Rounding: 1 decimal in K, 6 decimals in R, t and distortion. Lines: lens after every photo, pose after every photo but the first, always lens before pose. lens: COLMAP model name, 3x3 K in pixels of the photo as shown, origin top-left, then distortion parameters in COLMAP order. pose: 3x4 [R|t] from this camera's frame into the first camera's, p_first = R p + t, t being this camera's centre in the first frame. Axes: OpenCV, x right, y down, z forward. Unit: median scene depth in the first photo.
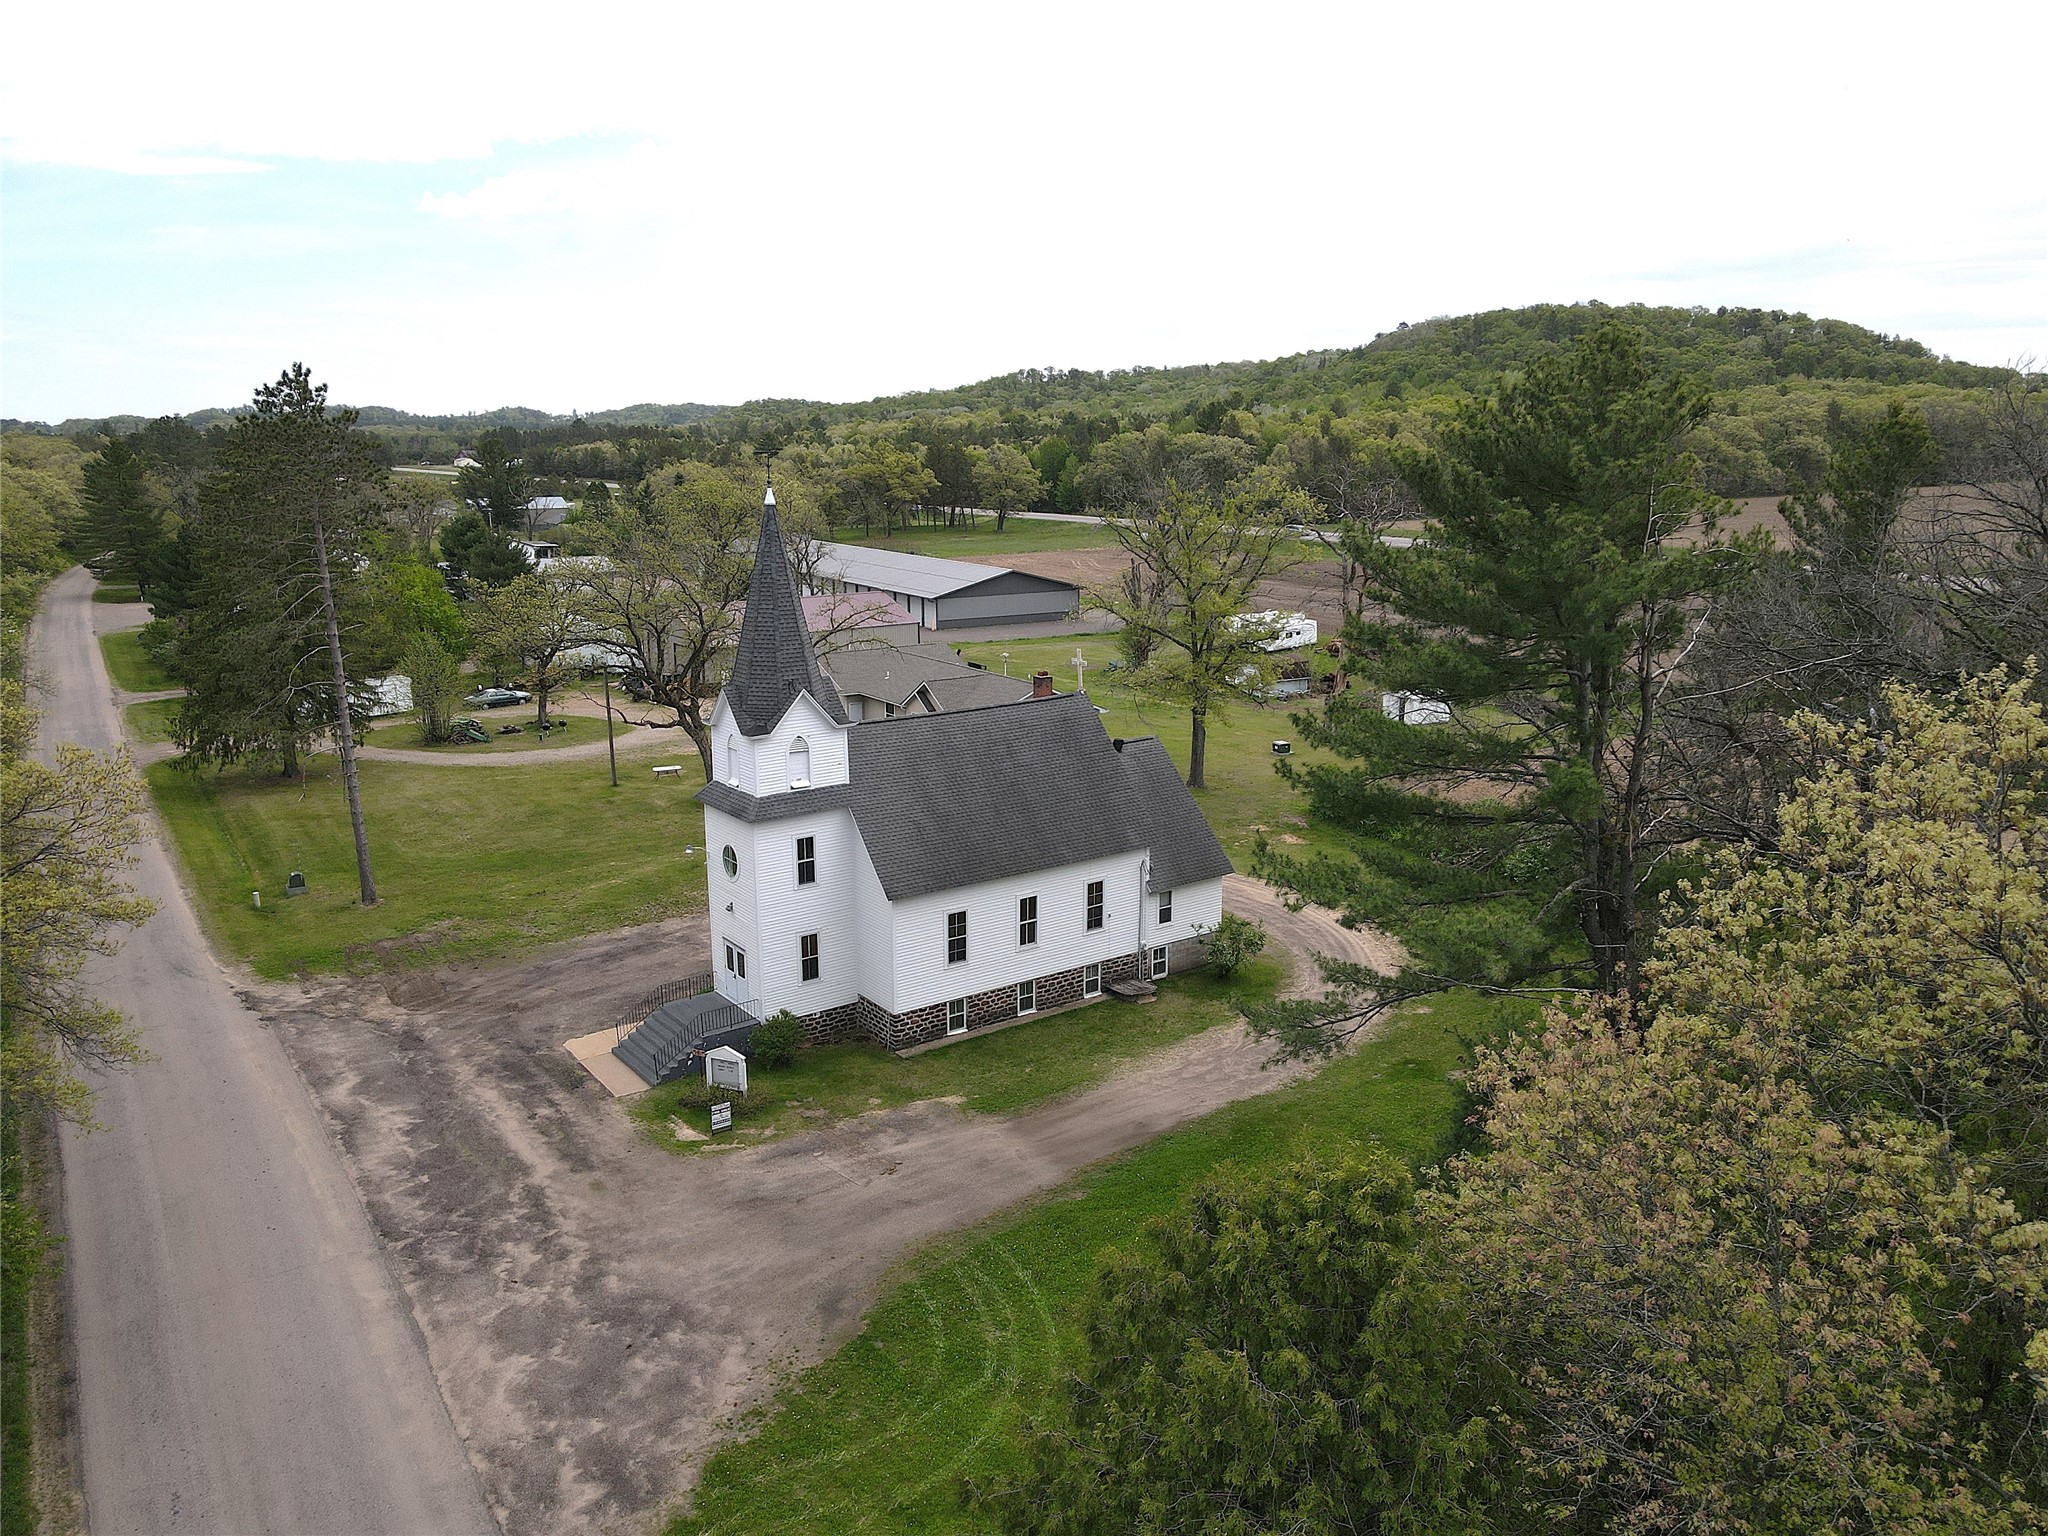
lens RADIAL K [[1501.3, 0, 1009.0], [0, 1501.3, 754.8], [0, 0, 1]] dist [-0.005380, 0.056908]
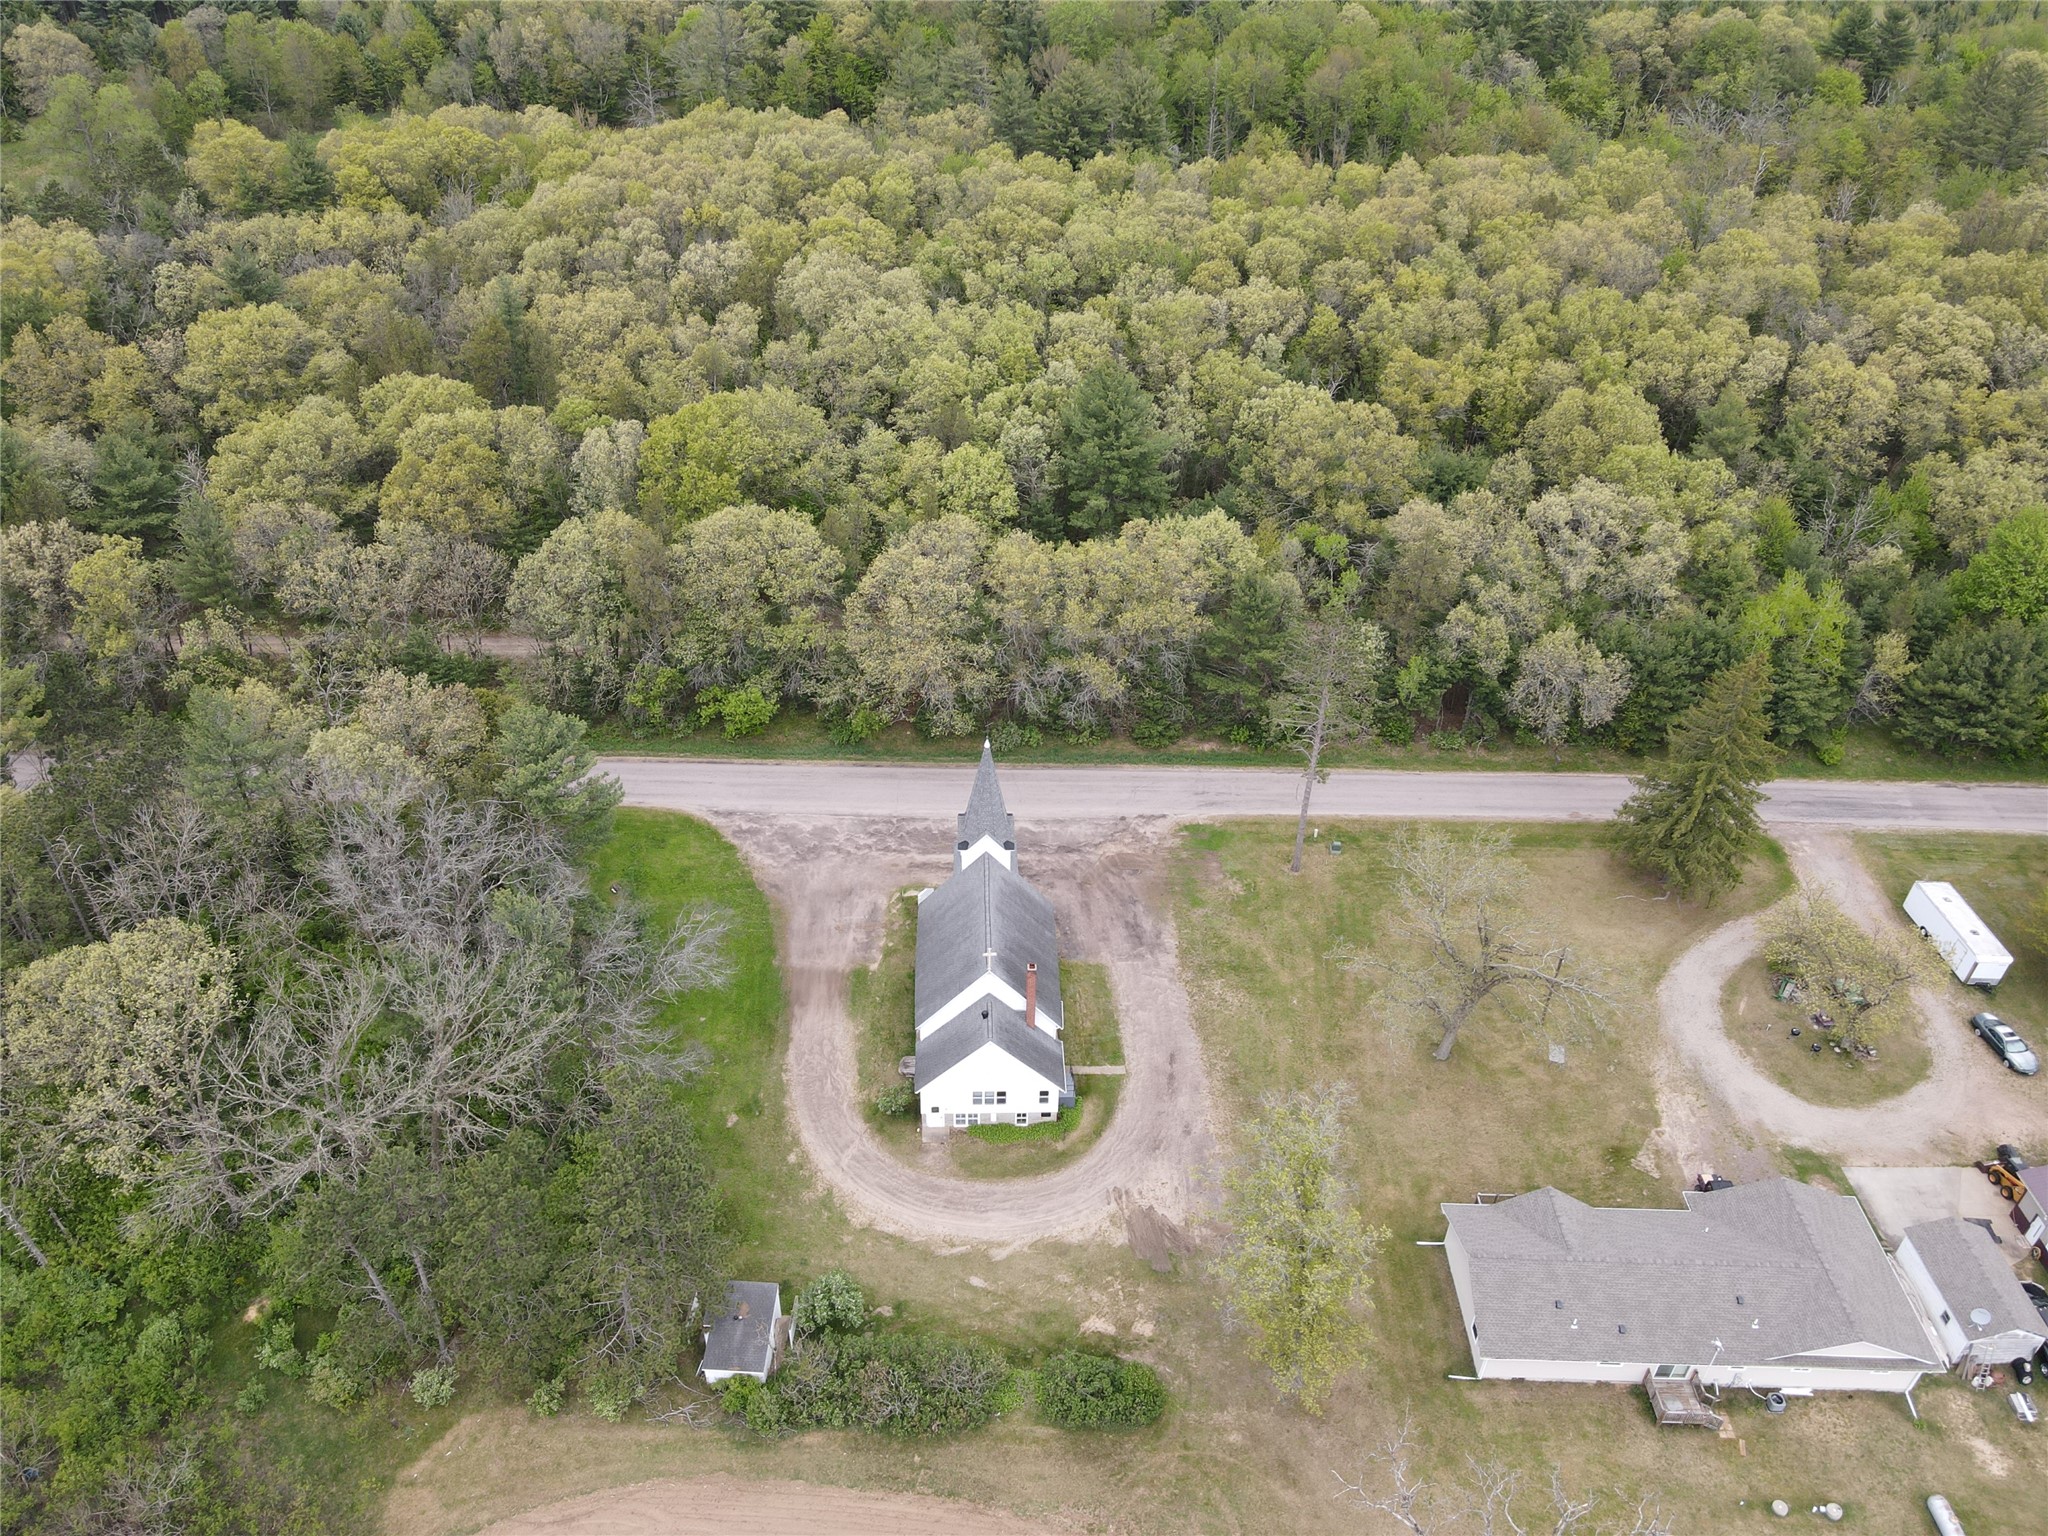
lens RADIAL K [[1494.0, 0, 1001.5], [0, 1494.0, 768.7], [0, 0, 1]] dist [-0.013710, 0.034020]
pose [[-0.559617, 0.494322, -0.665188, 1.133441], [-0.184201, 0.708372, 0.681380, -1.458855], [0.808022, 0.503840, -0.305362, 1.587140]]
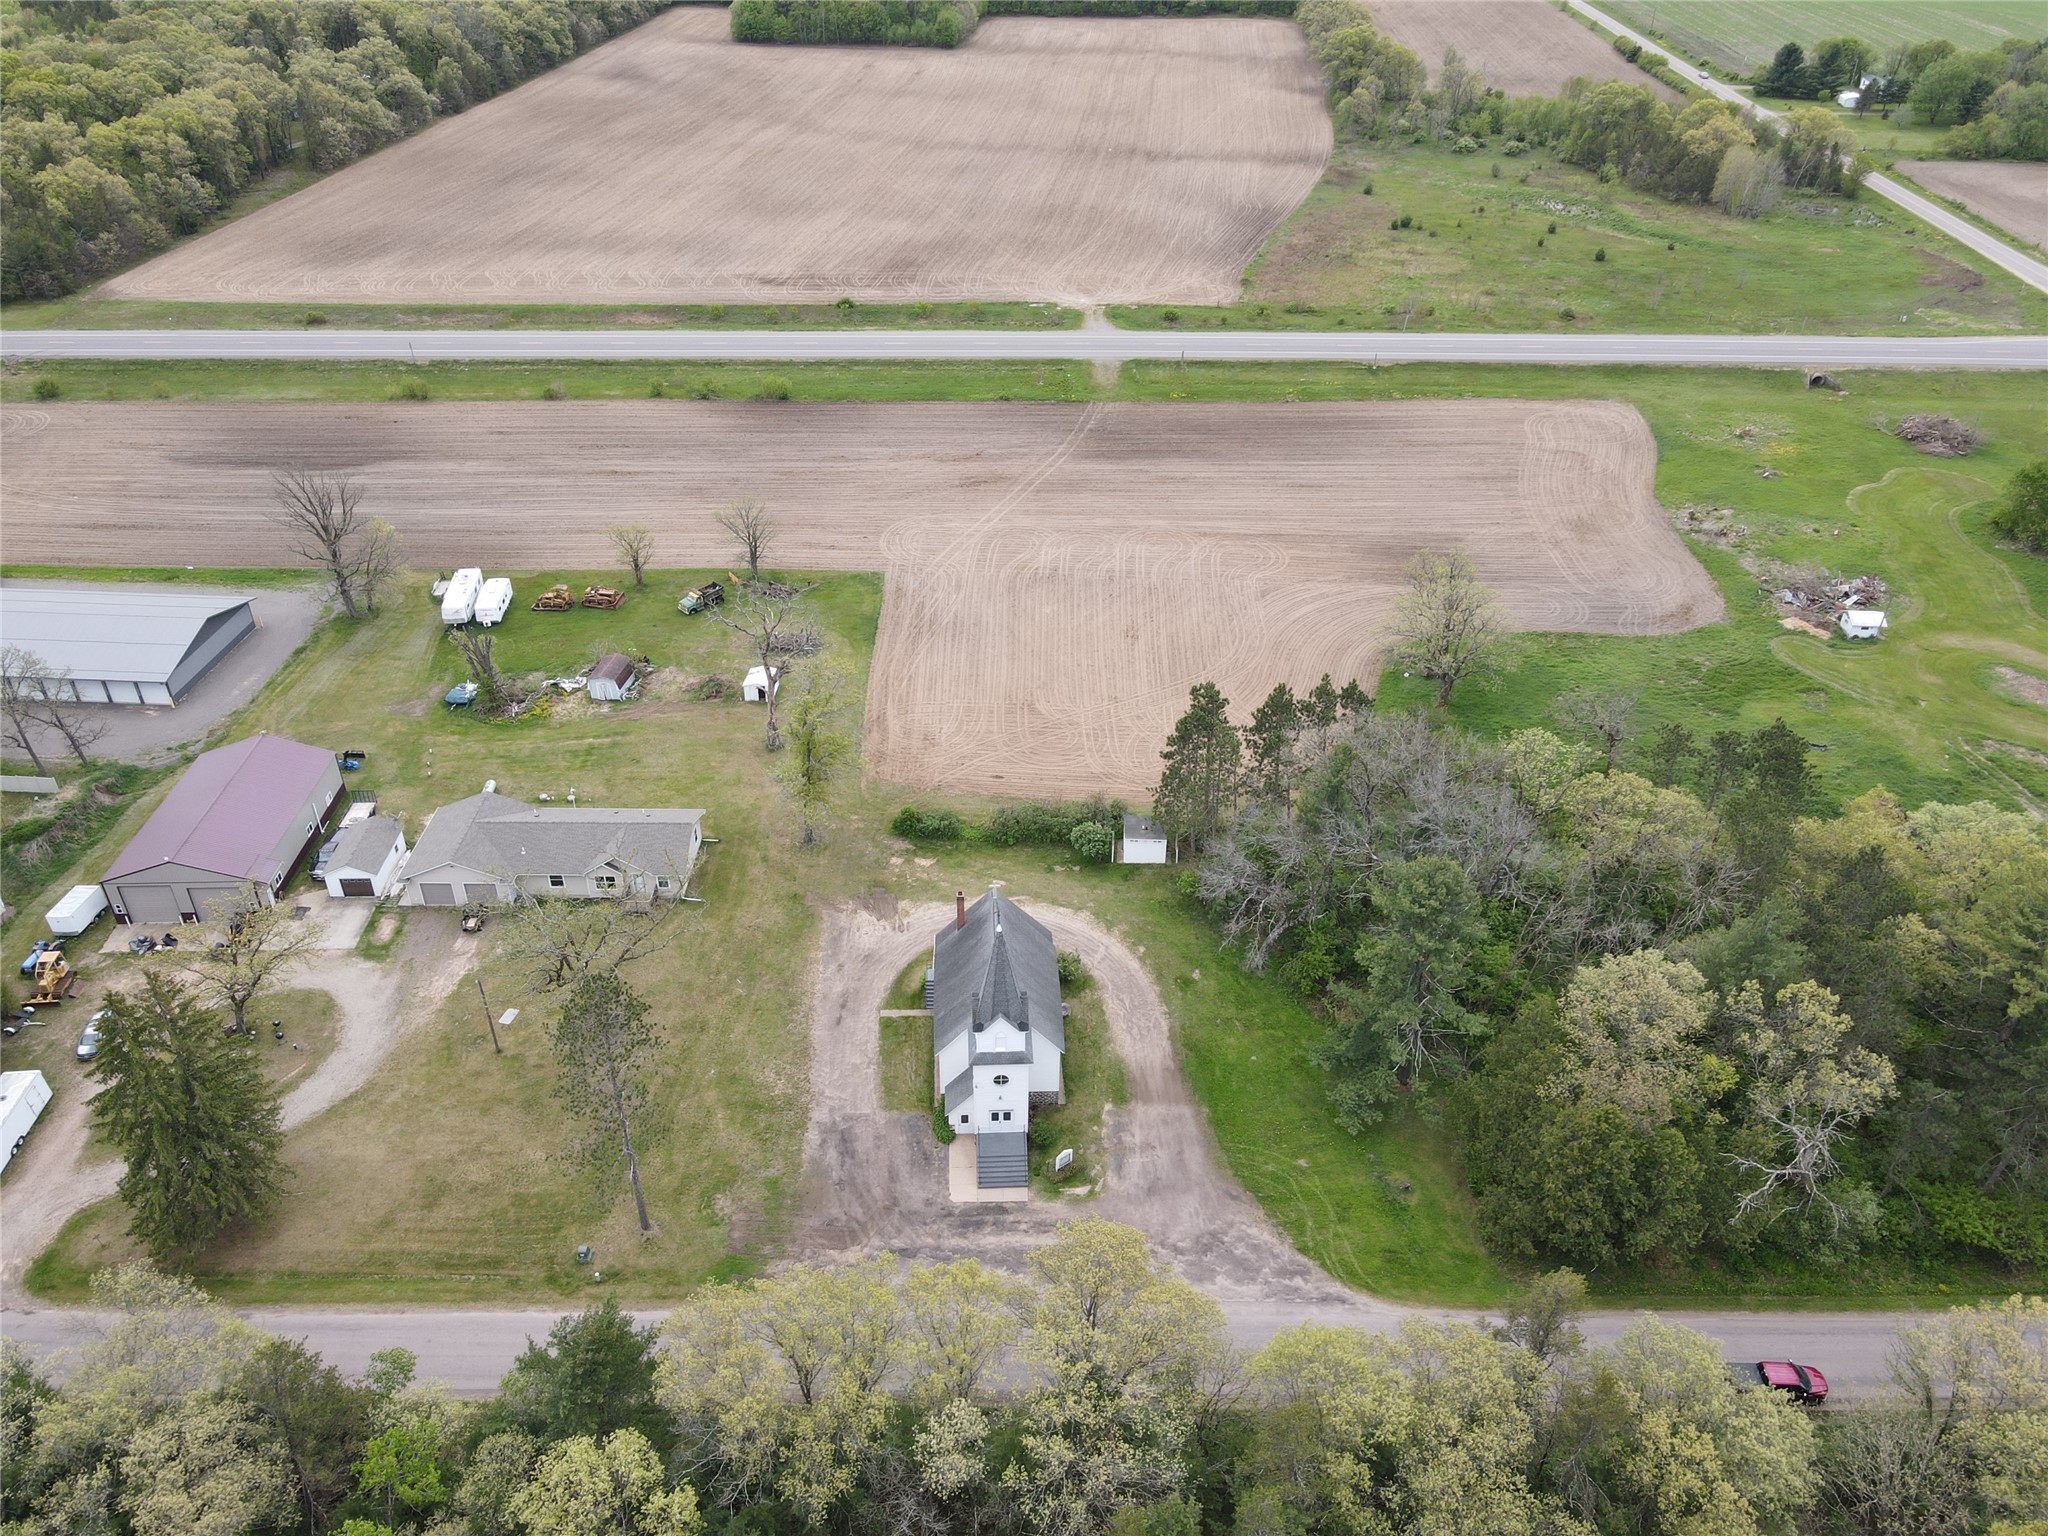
lens RADIAL K [[1490.7, 0, 1005.9], [0, 1490.7, 771.1], [0, 0, 1]] dist [-0.013405, 0.067854]
pose [[0.552521, -0.458258, 0.696218, -1.404060], [0.171962, 0.879998, 0.442755, -1.201160], [-0.815567, -0.124909, 0.565021, -0.107430]]
